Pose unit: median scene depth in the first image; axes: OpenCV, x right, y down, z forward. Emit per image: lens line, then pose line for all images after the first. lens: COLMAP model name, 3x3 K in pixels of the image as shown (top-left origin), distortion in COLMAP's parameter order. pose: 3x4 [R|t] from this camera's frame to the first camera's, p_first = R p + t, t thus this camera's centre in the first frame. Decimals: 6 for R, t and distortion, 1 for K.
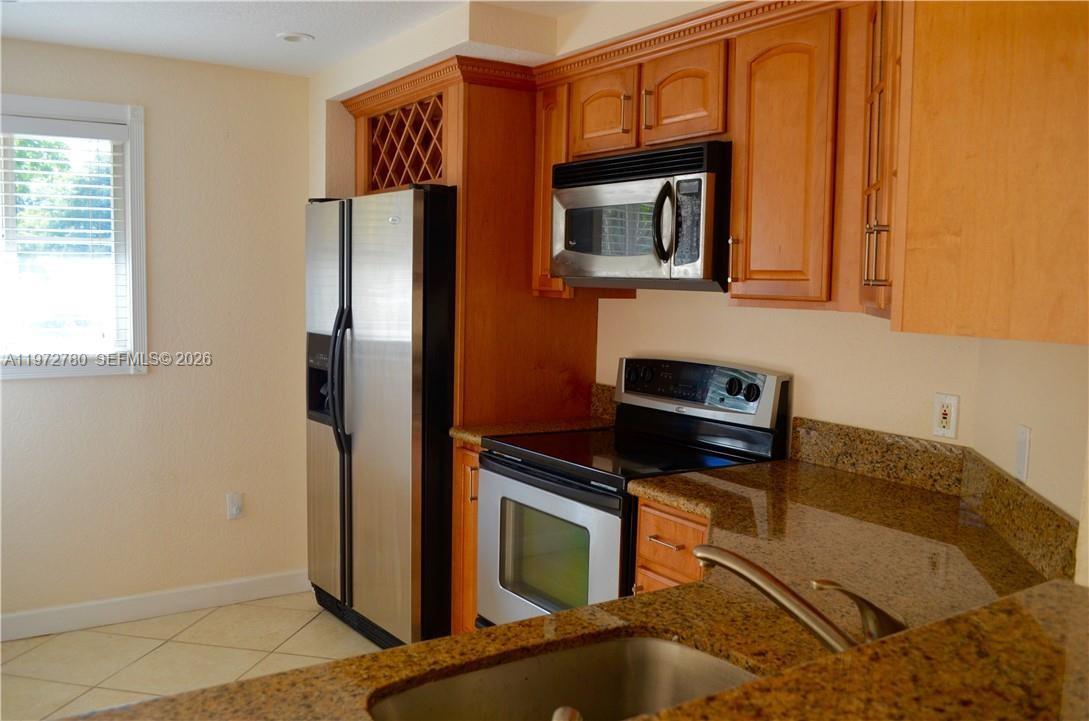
lens RADIAL K [[939.0, 0, 544.5], [0, 939.0, 360.5], [0, 0, 1]] dist [-0.064504, -0.000712]
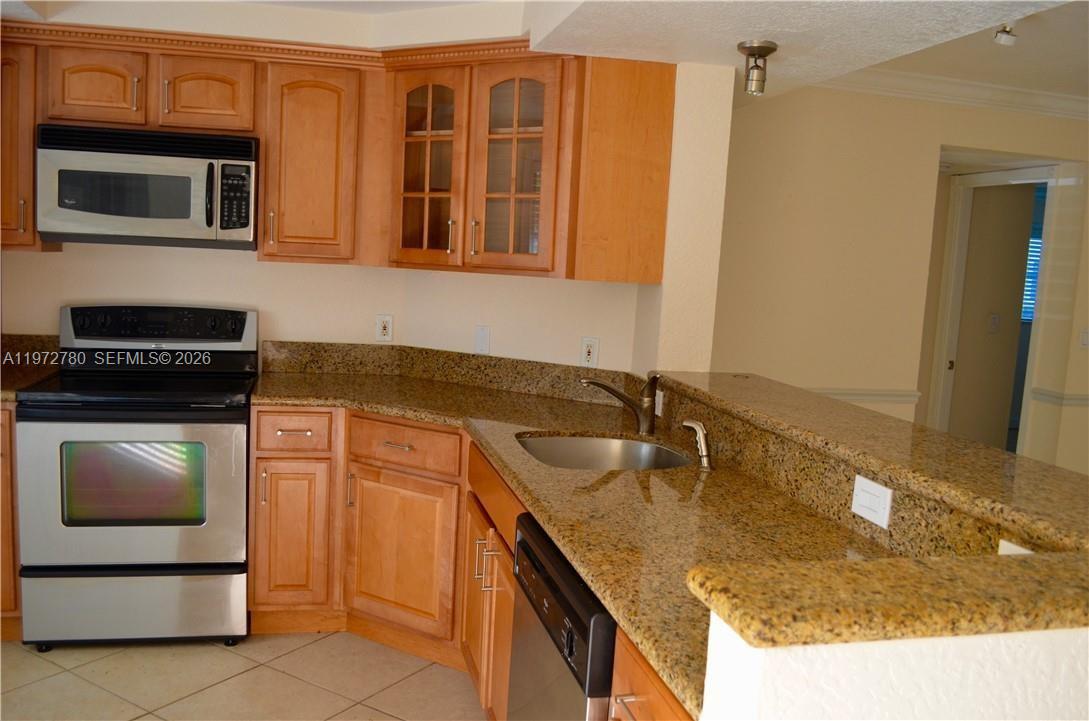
lens RADIAL K [[939.0, 0, 544.5], [0, 939.0, 360.5], [0, 0, 1]] dist [-0.064504, -0.000712]
pose [[0.346548, -0.104796, 0.932160, -0.933195], [0.036078, 0.994494, 0.098392, -0.033411], [-0.937338, -0.000467, 0.348421, 0.143564]]
